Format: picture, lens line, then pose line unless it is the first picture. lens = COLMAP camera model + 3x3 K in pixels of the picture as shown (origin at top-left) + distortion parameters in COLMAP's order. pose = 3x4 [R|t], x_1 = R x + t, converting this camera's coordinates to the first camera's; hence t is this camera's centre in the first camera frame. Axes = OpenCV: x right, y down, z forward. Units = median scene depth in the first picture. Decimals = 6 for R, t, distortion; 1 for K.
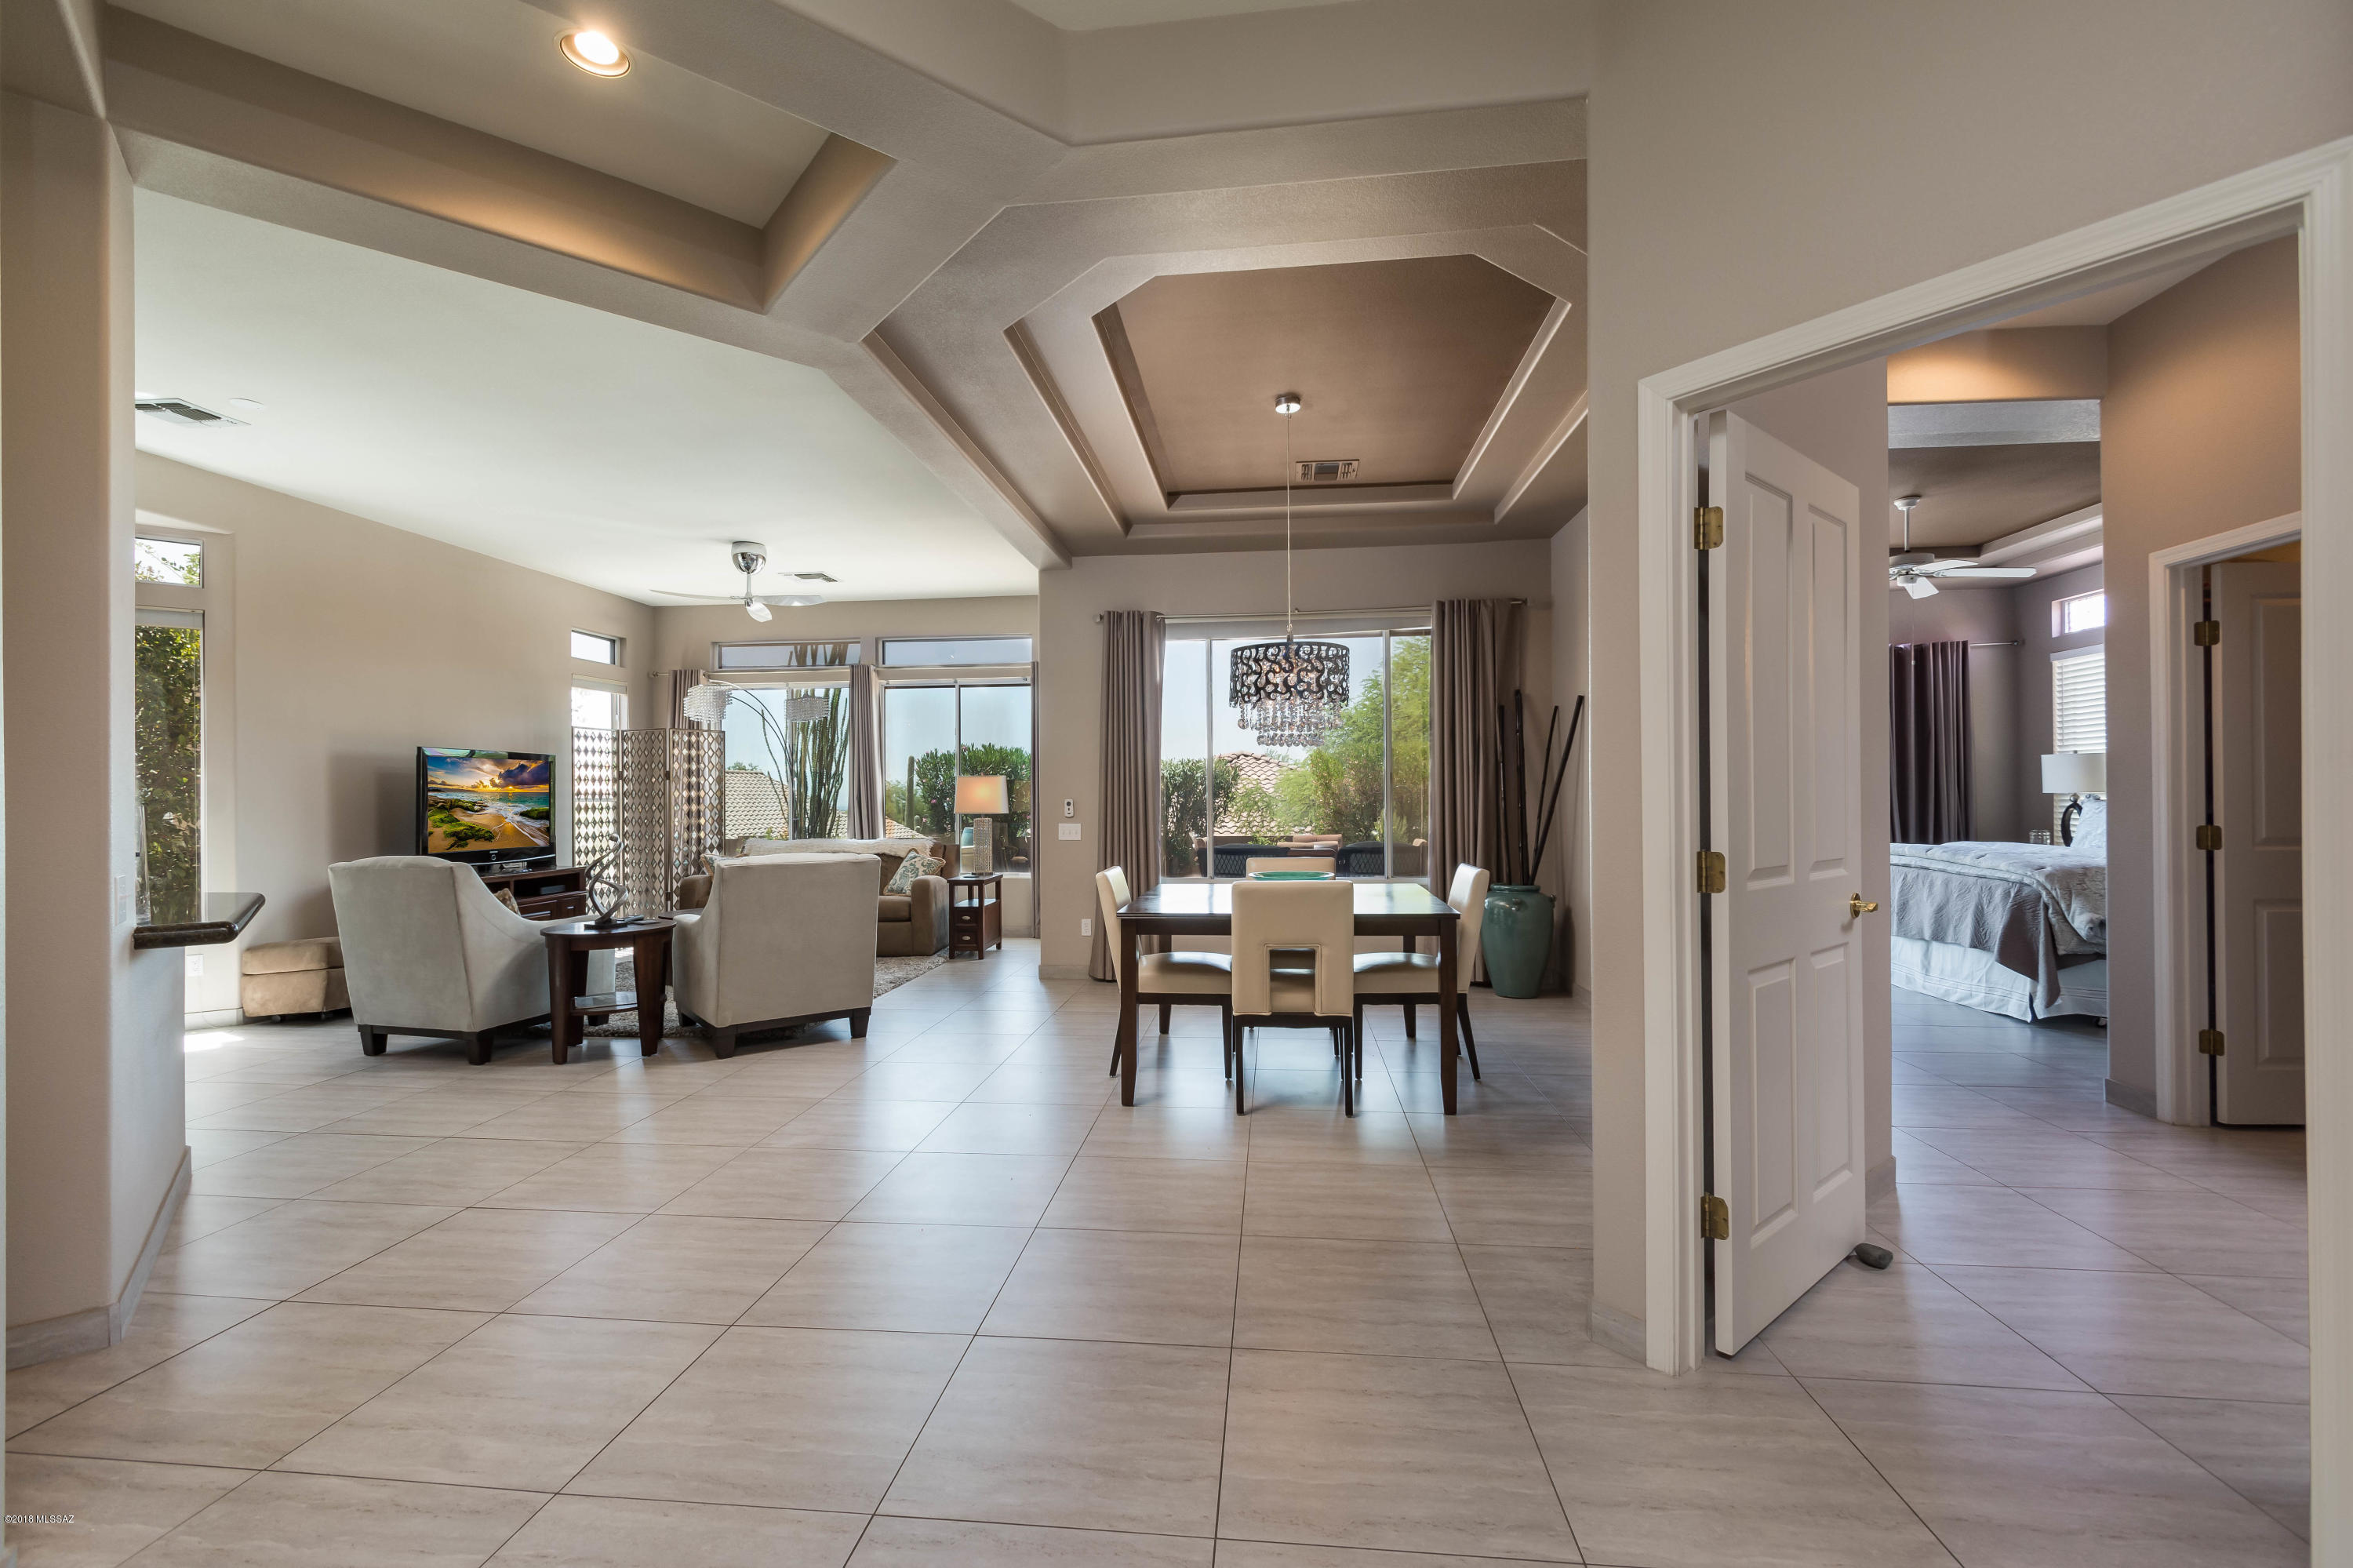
lens RADIAL K [[1022.9, 0, 1162.0], [0, 1022.9, 795.2], [0, 0, 1]] dist [0.009199, -0.005856]
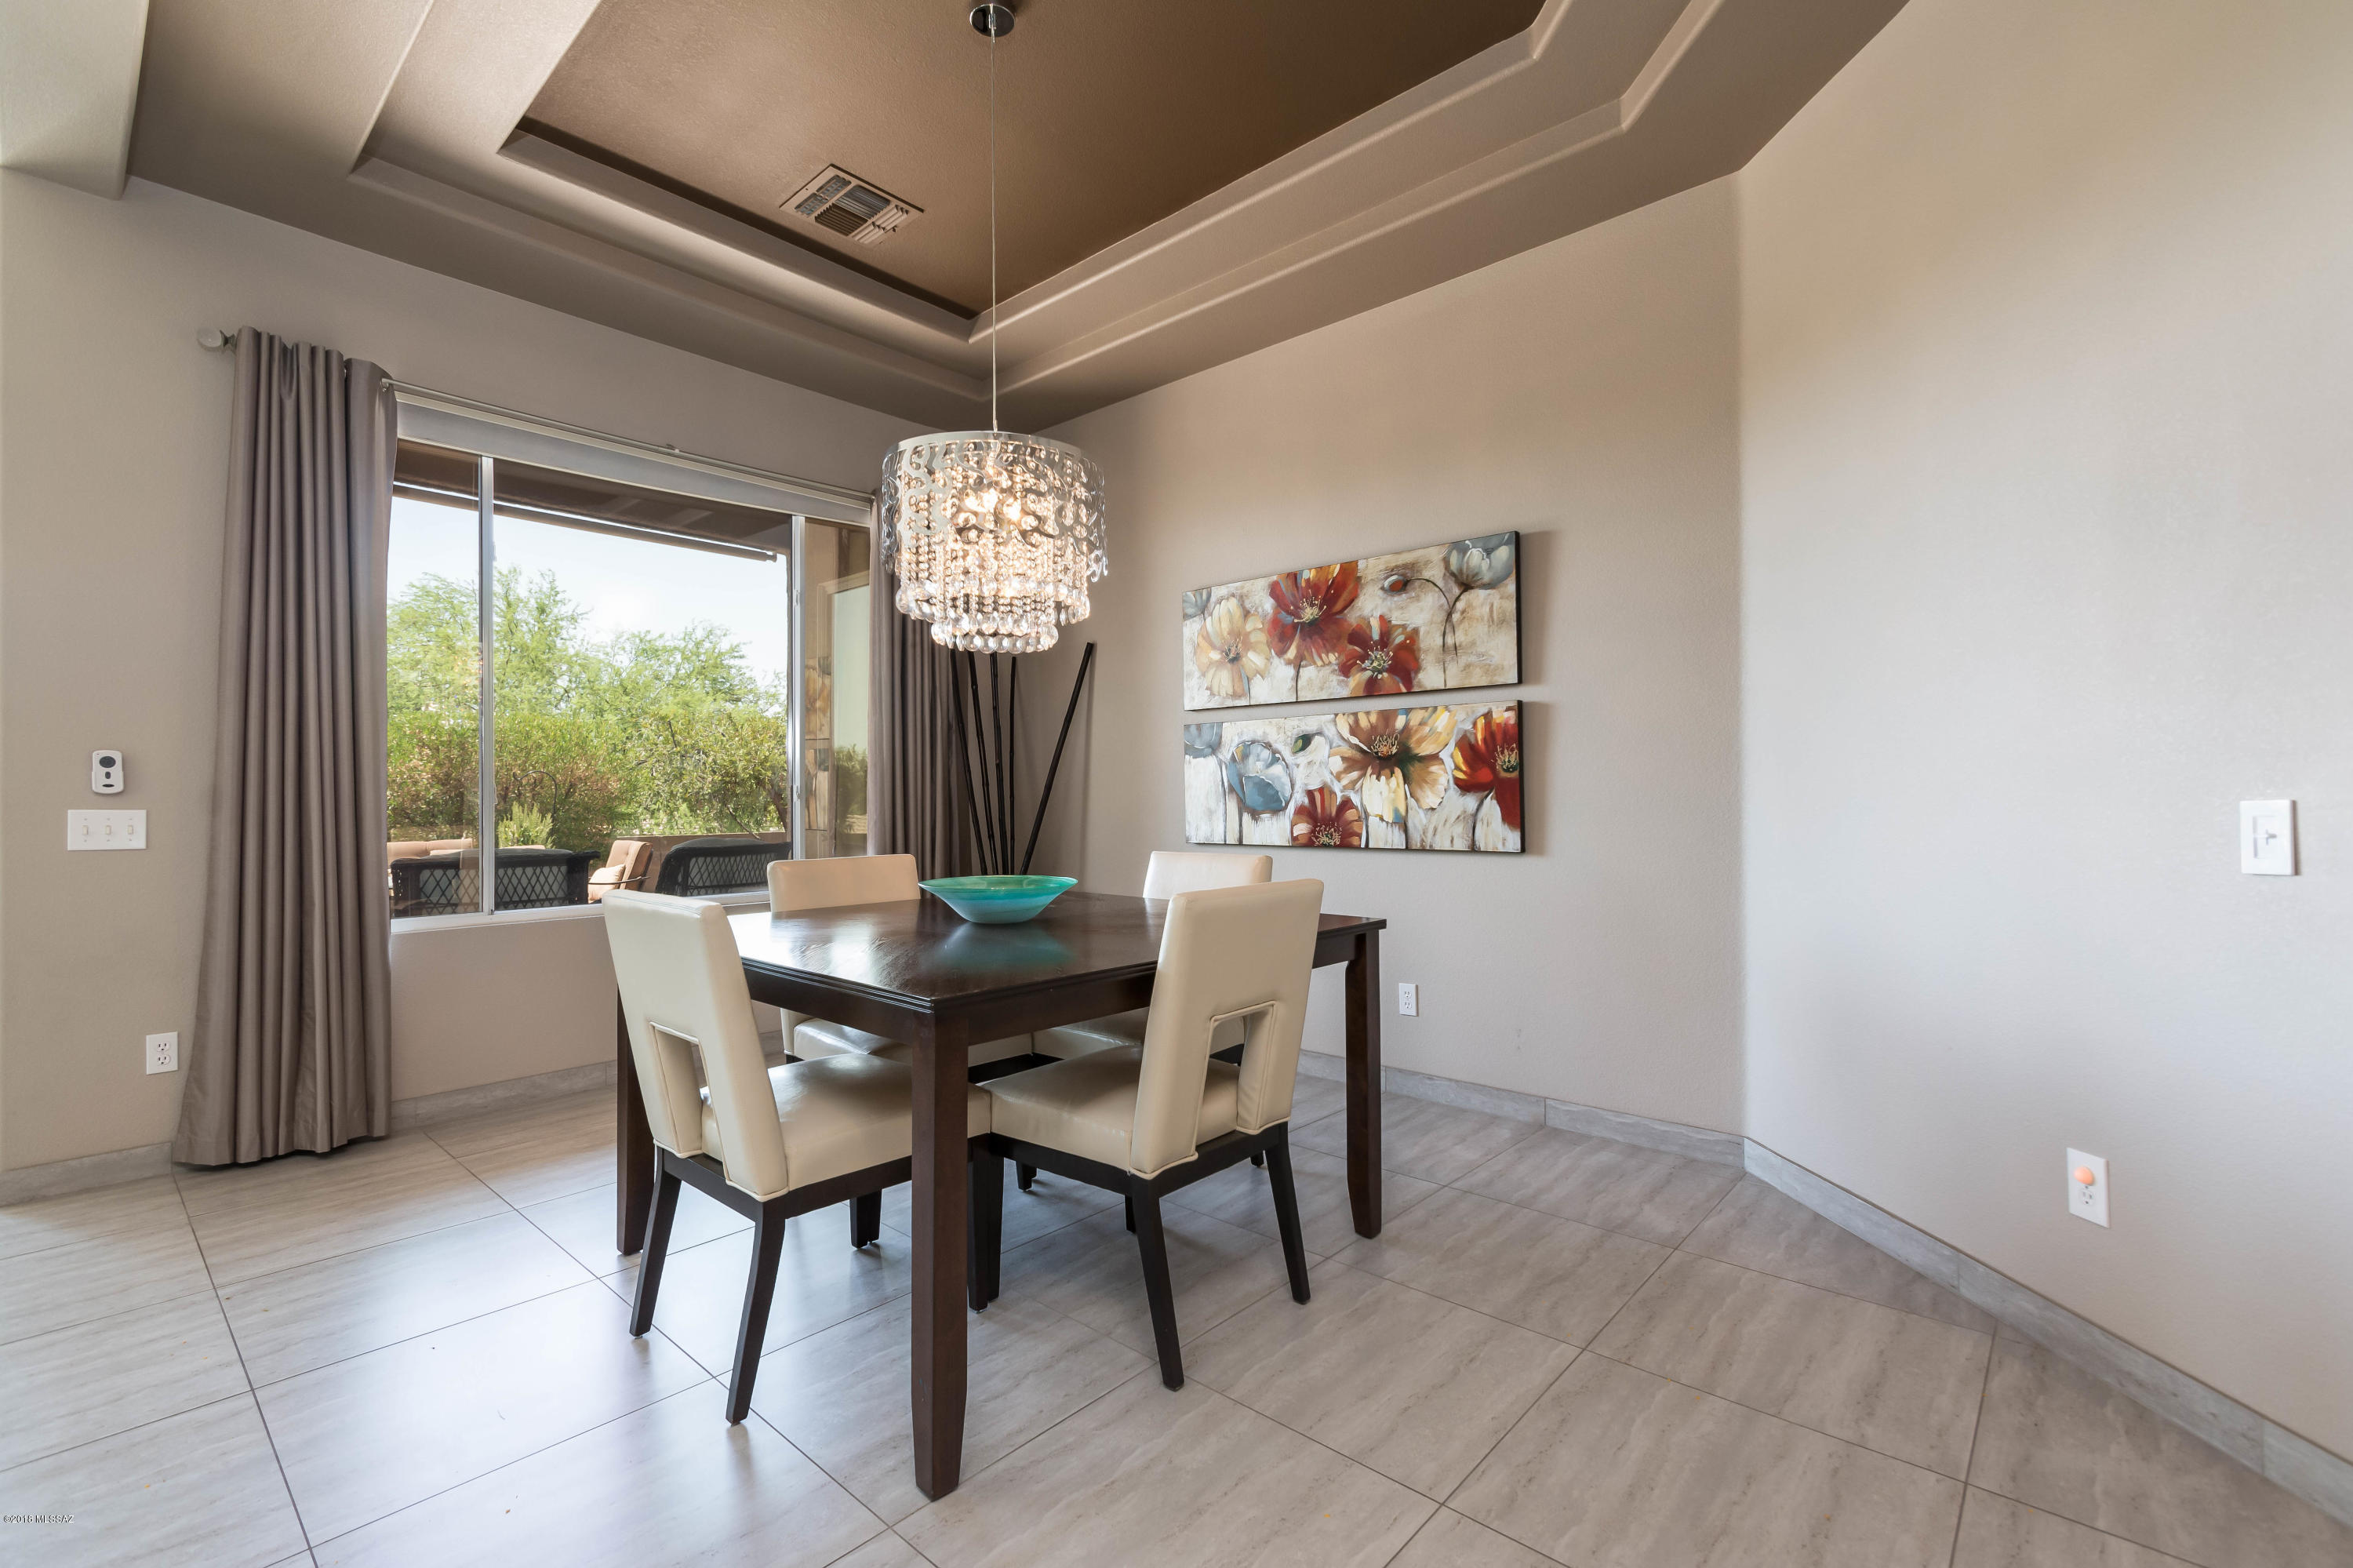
lens RADIAL K [[1022.9, 0, 1162.0], [0, 1022.9, 795.2], [0, 0, 1]] dist [0.009199, -0.005856]
pose [[0.585407, 0.007952, 0.810701, -0.151708], [-0.002543, 0.999965, -0.007973, 0.020588], [-0.810736, 0.002606, 0.585406, 0.352949]]
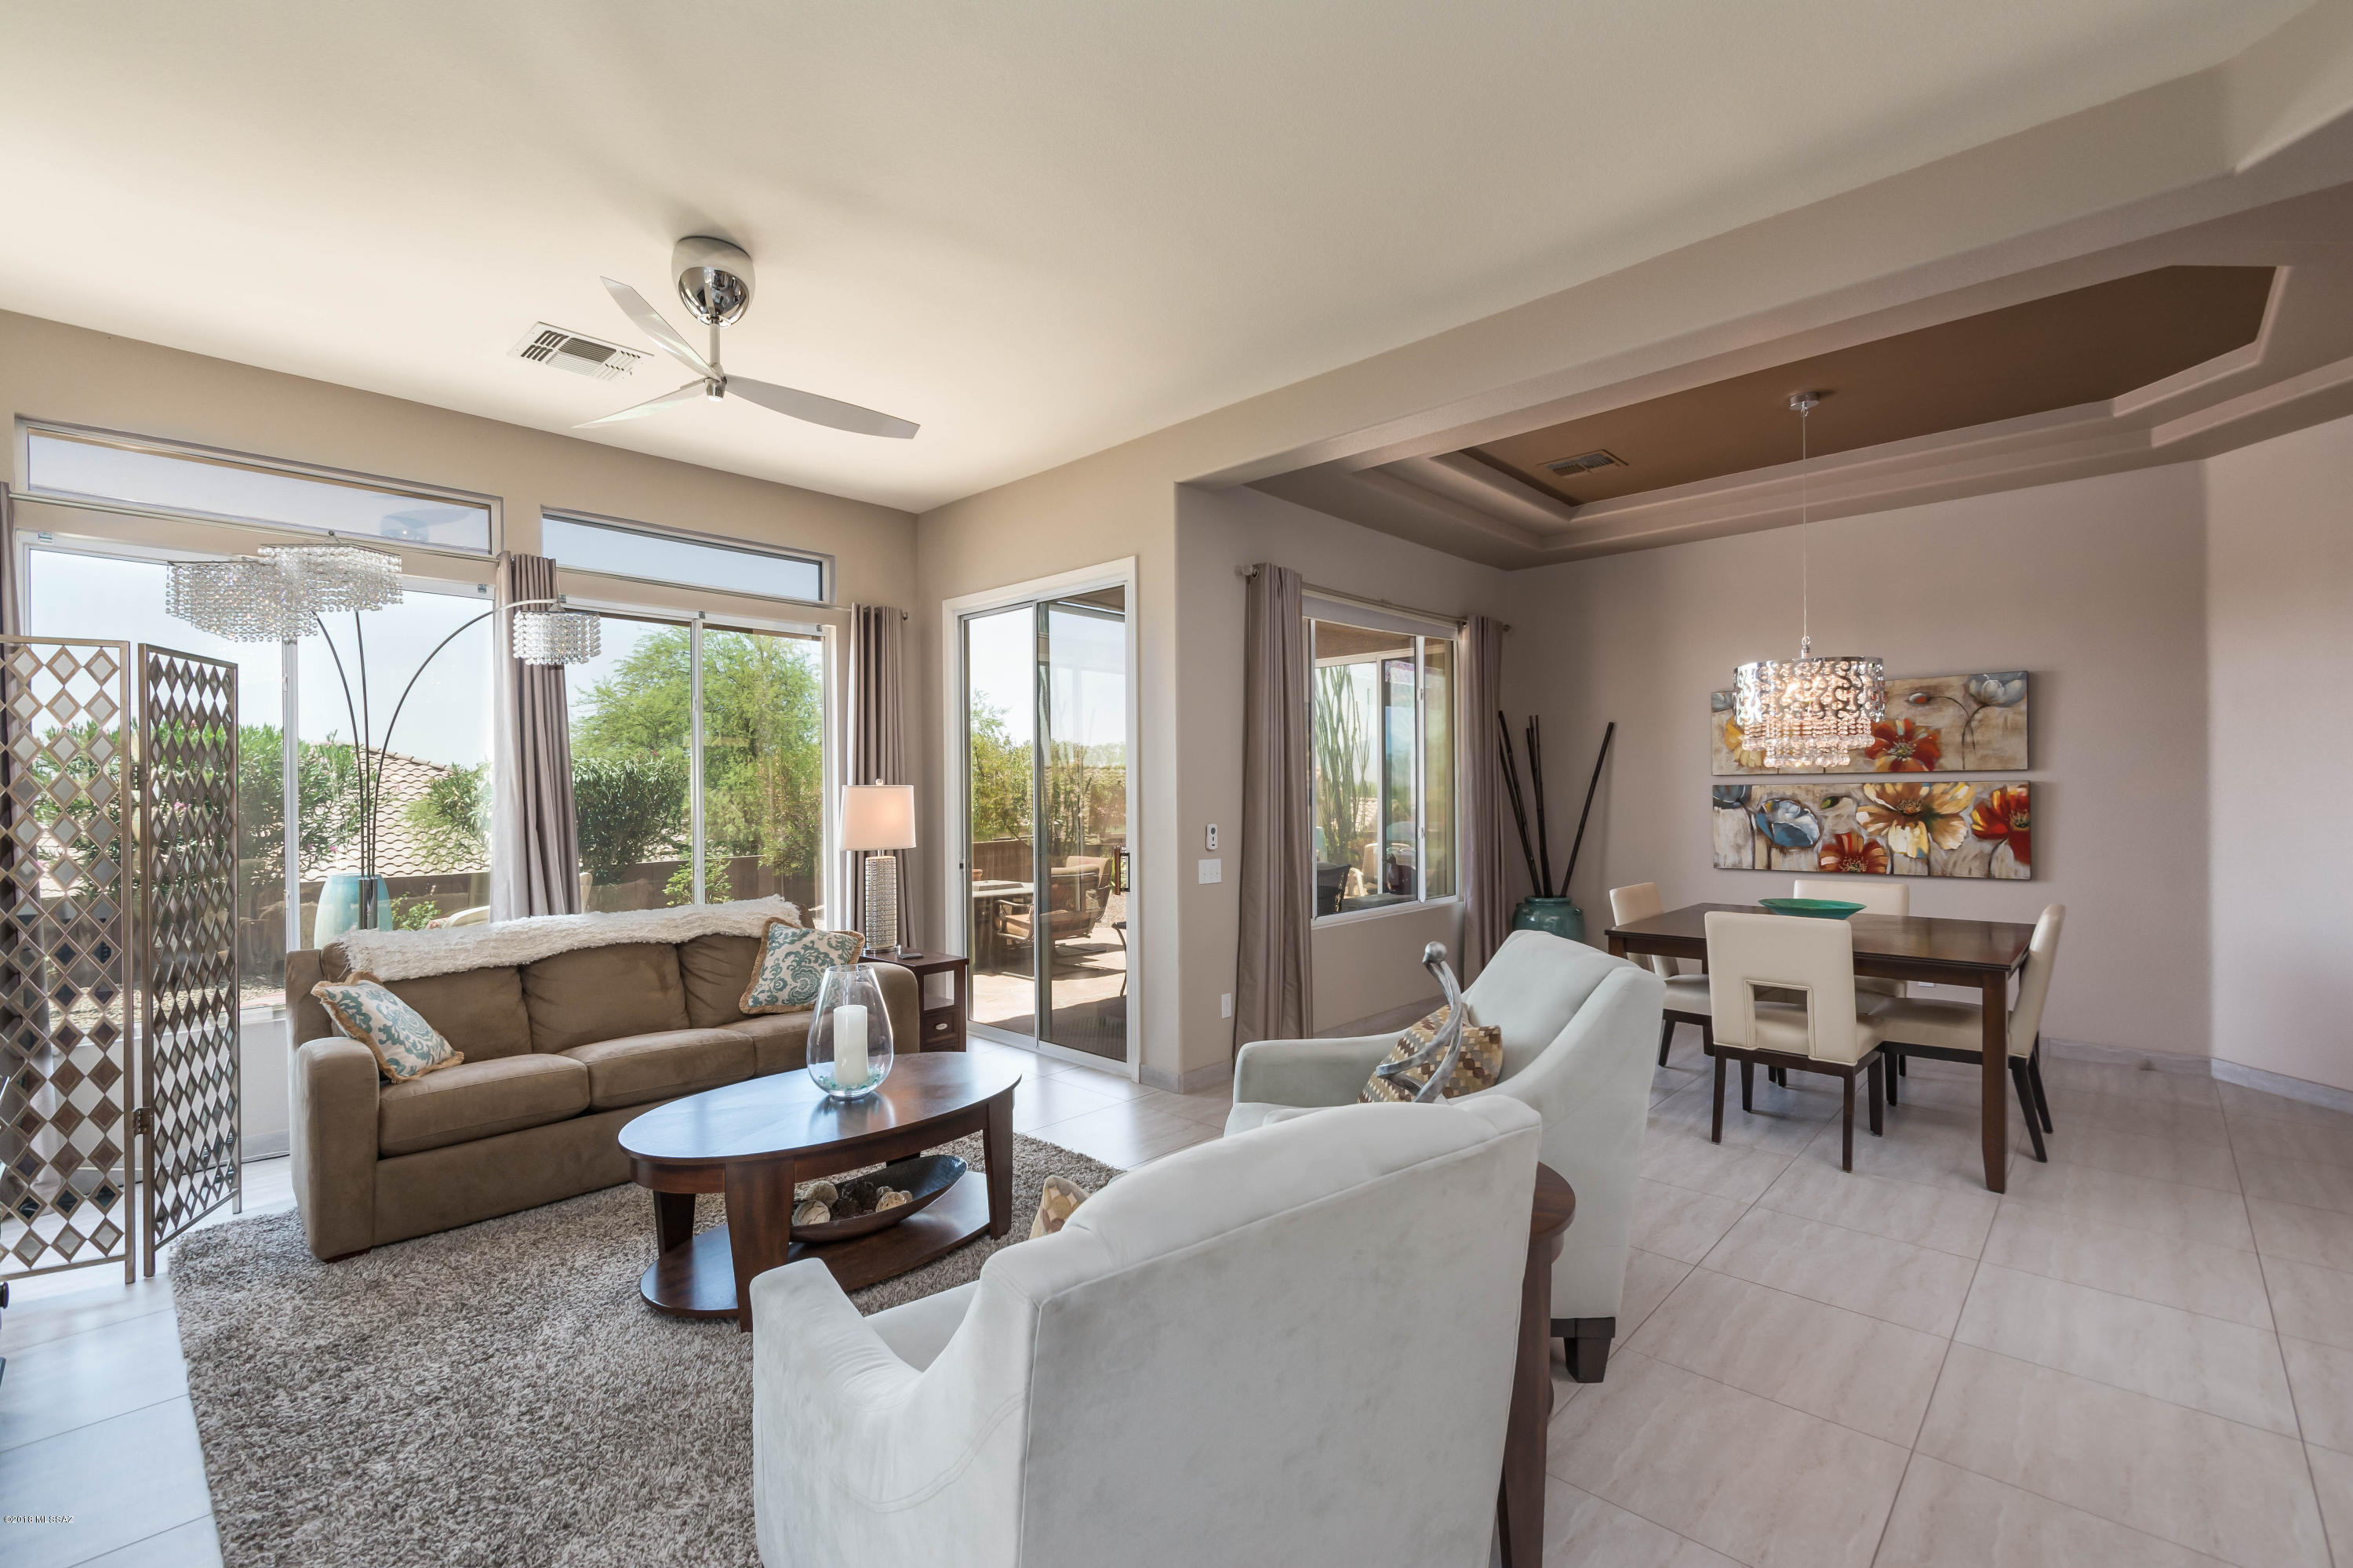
lens RADIAL K [[1022.9, 0, 1162.0], [0, 1022.9, 795.2], [0, 0, 1]] dist [0.009199, -0.005856]
pose [[0.603294, -0.000403, 0.797519, -0.566556], [0.003083, 0.999994, -0.001827, -0.012807], [-0.797513, 0.003561, 0.603291, 0.522829]]
